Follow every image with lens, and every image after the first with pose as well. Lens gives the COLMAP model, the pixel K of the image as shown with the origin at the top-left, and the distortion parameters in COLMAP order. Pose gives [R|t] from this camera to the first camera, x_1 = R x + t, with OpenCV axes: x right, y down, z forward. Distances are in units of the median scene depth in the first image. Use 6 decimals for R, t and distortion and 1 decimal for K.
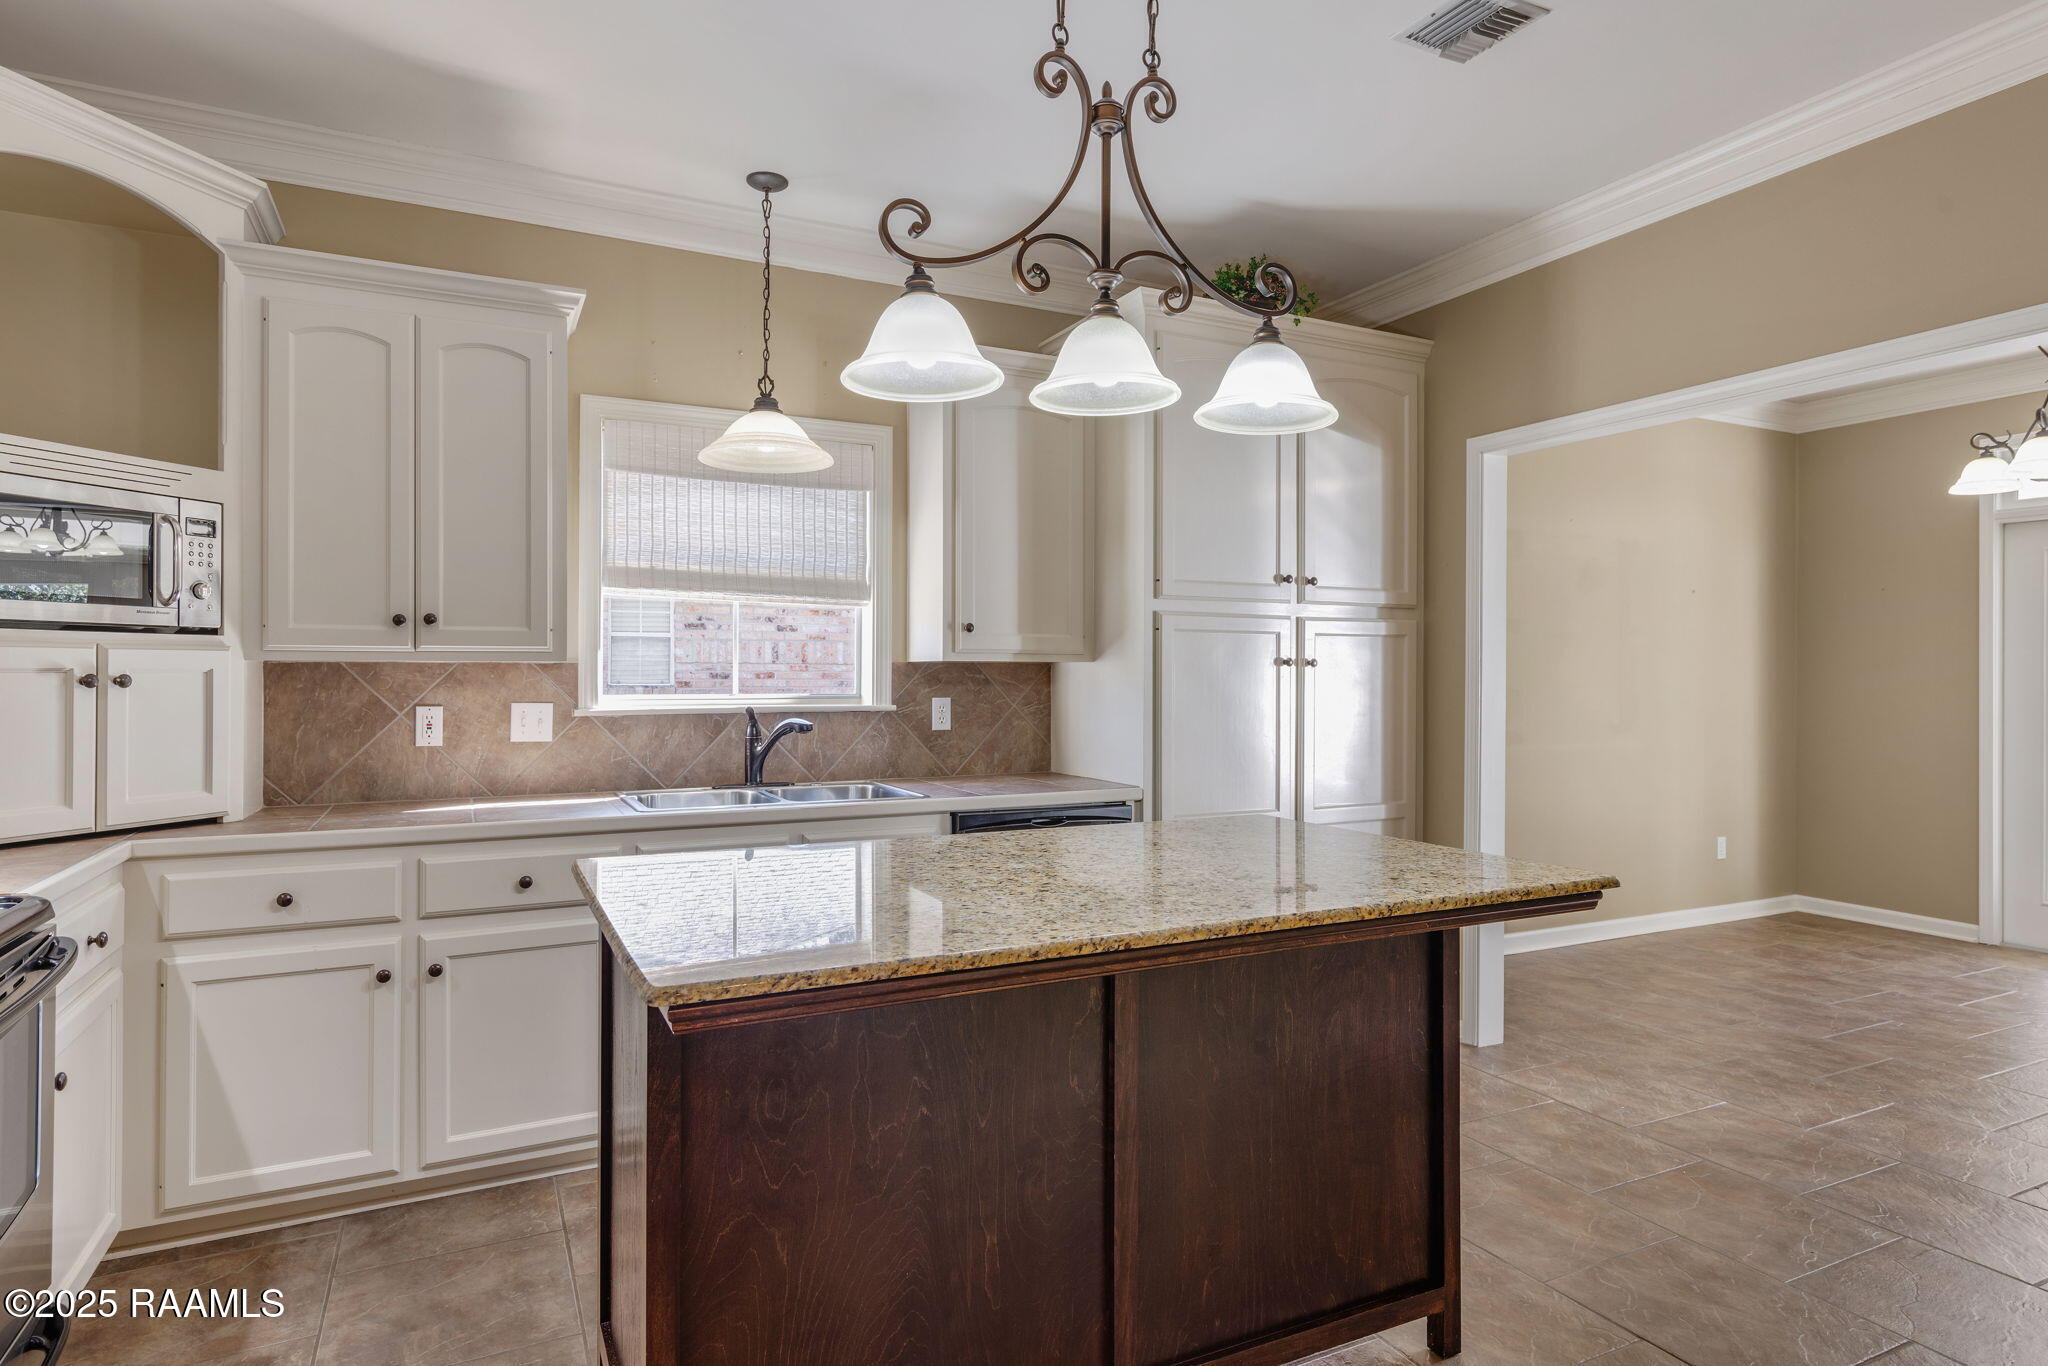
lens RADIAL K [[1148.0, 0, 1030.6], [0, 1148.0, 678.1], [0, 0, 1]] dist [0.004356, -0.000848]
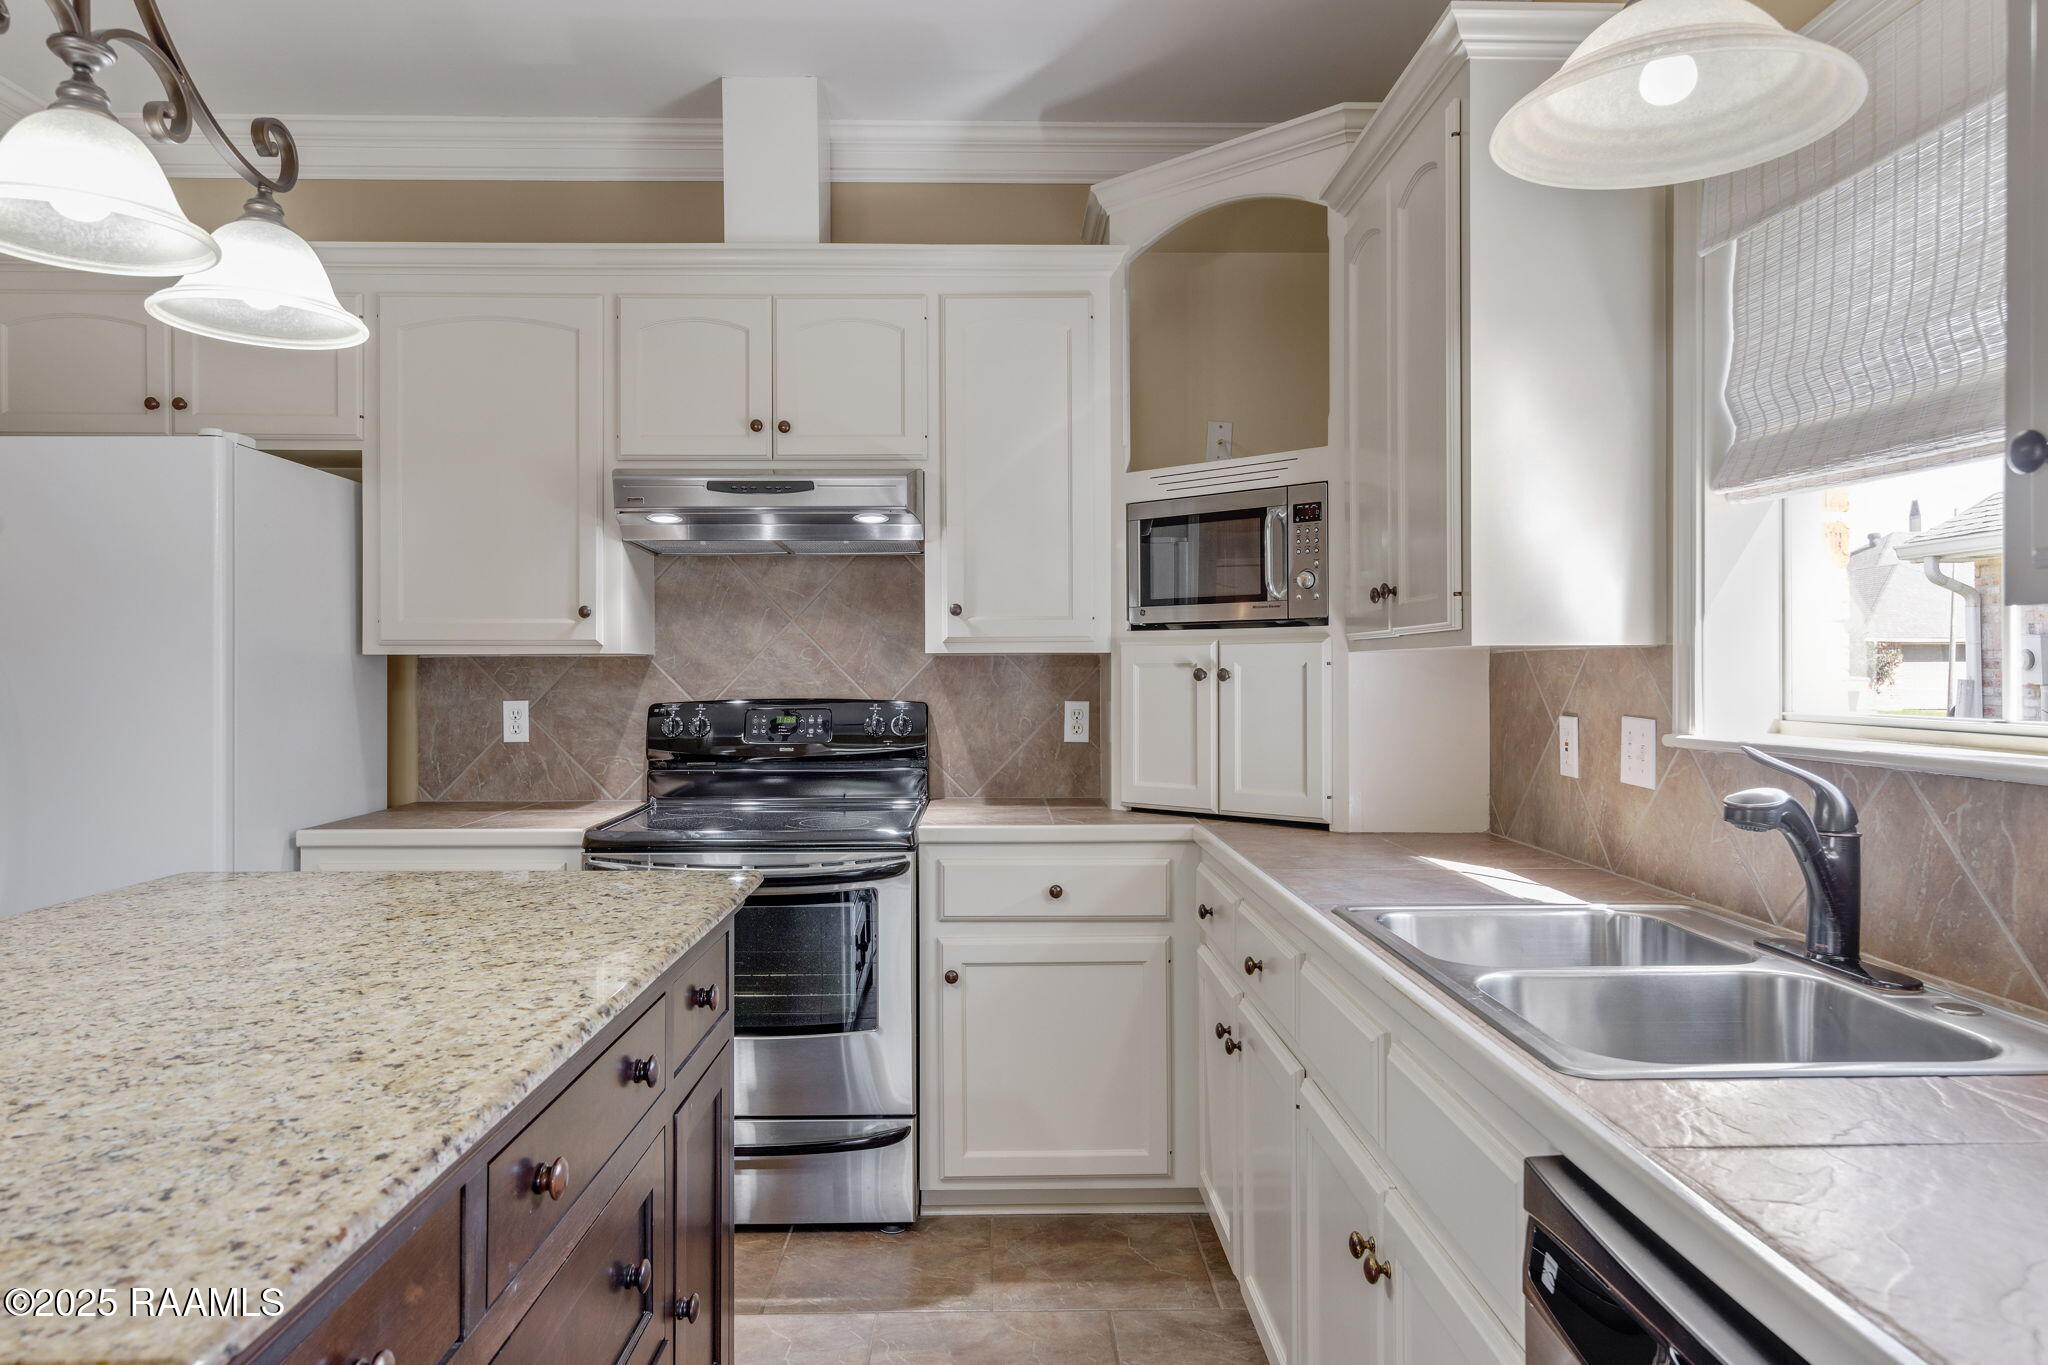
lens RADIAL K [[1329.9, 0, 1029.6], [0, 1329.9, 670.7], [0, 0, 1]] dist [0.002200, 0.000734]
pose [[-0.441231, 0.001262, -0.897393, 0.319234], [-0.000466, 0.999999, 0.001635, -0.002514], [0.897394, 0.001139, -0.441229, 1.141878]]
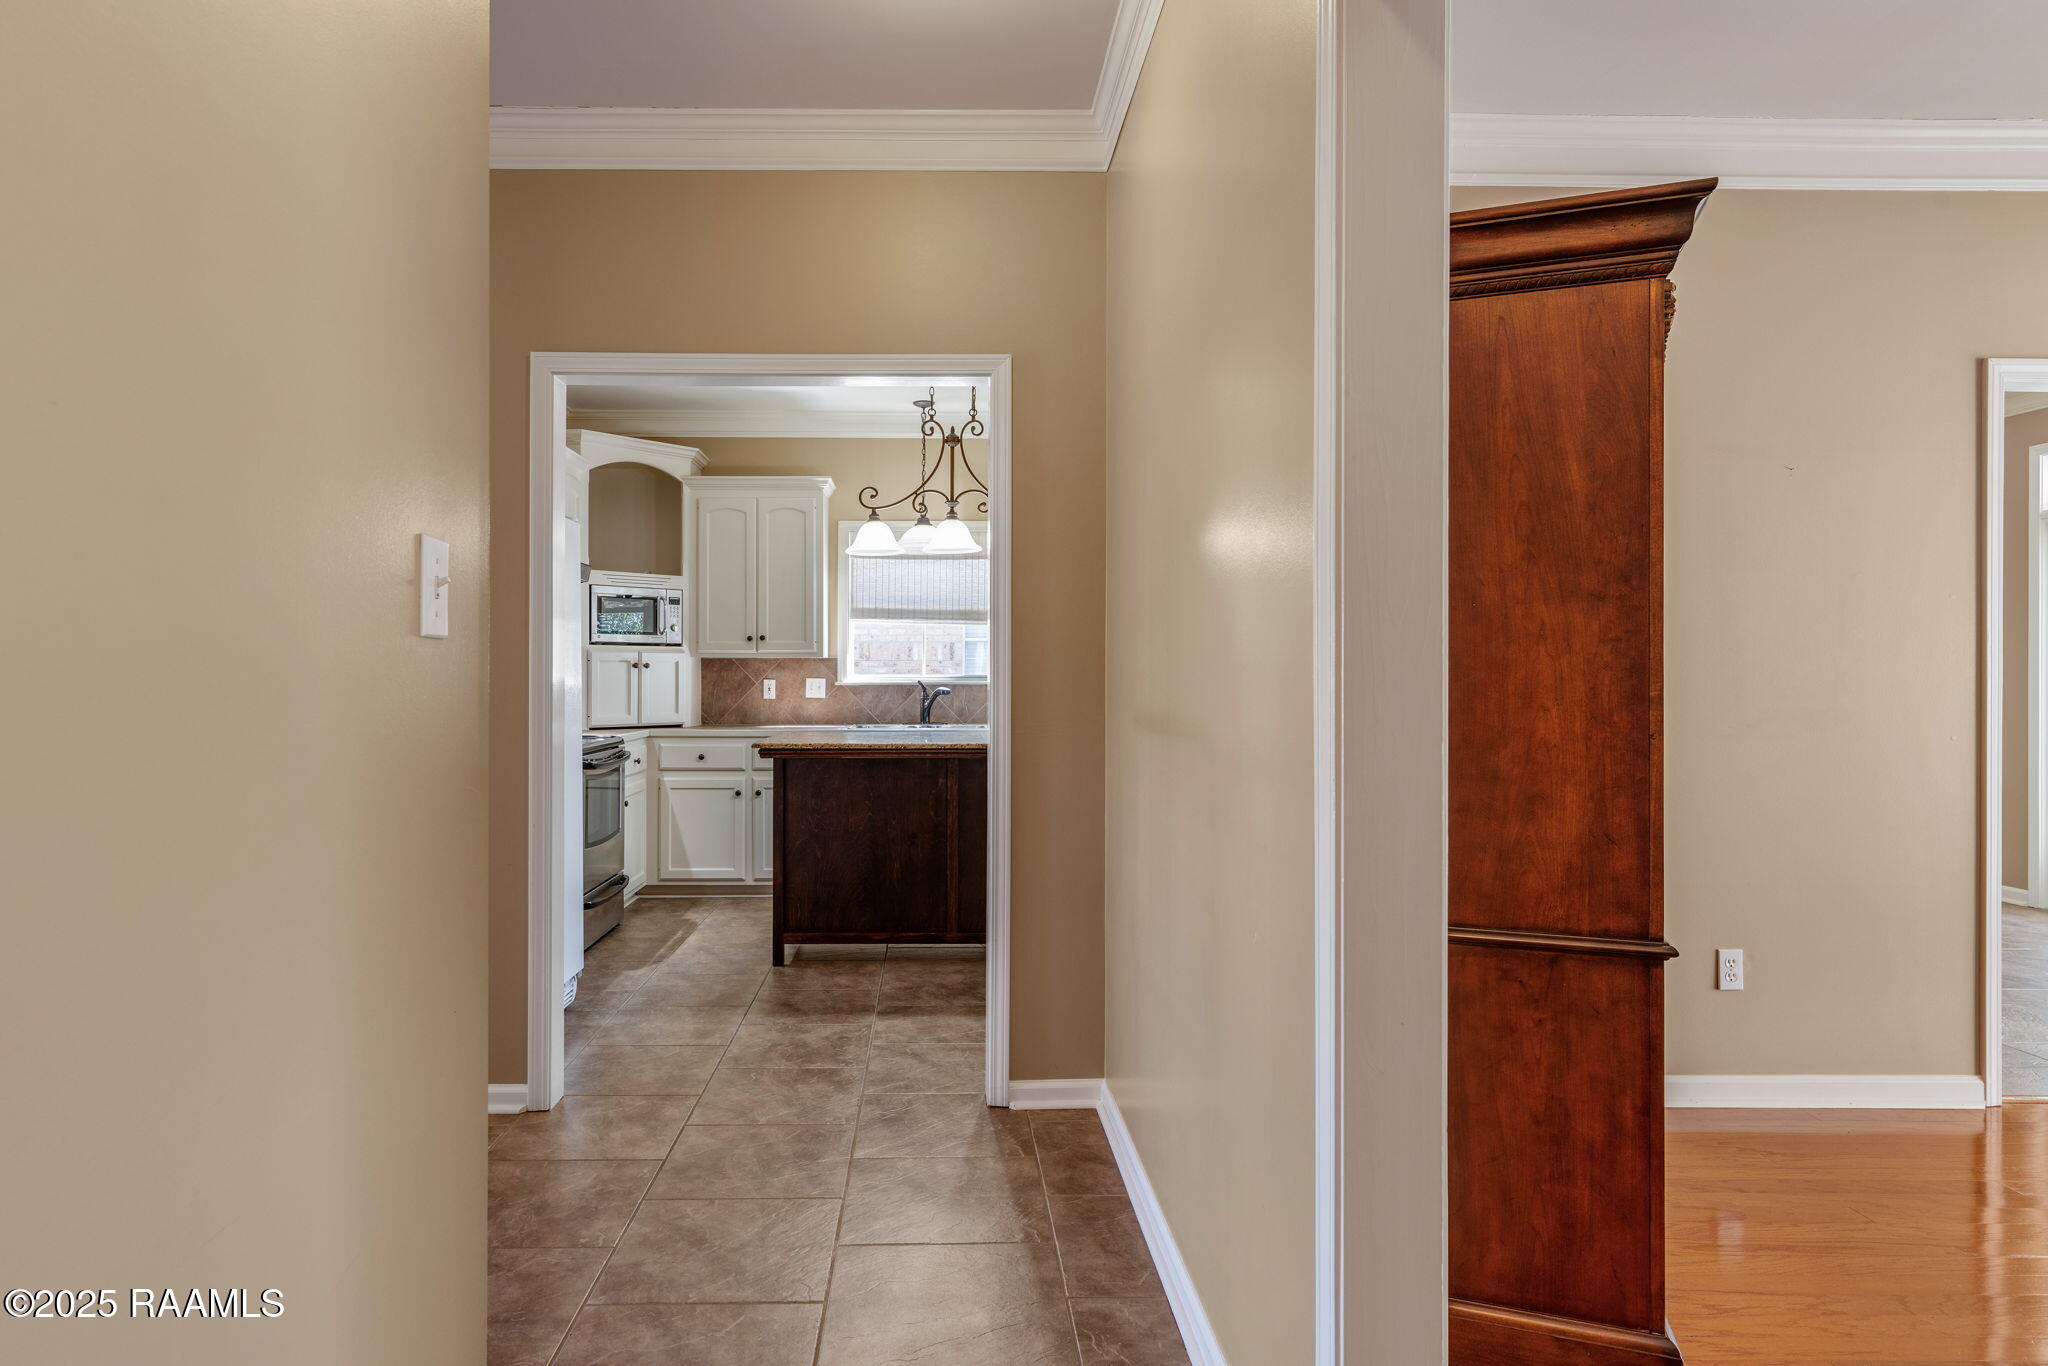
lens RADIAL K [[1234.9, 0, 1024.0], [0, 1234.9, 683.0], [0, 0, 1]] dist [0.000201, -0.000888]
pose [[0.922811, 0.000141, -0.385253, 0.815543], [0.000744, 0.999997, 0.002148, 0.028839], [0.385252, -0.002268, 0.922809, -0.944262]]
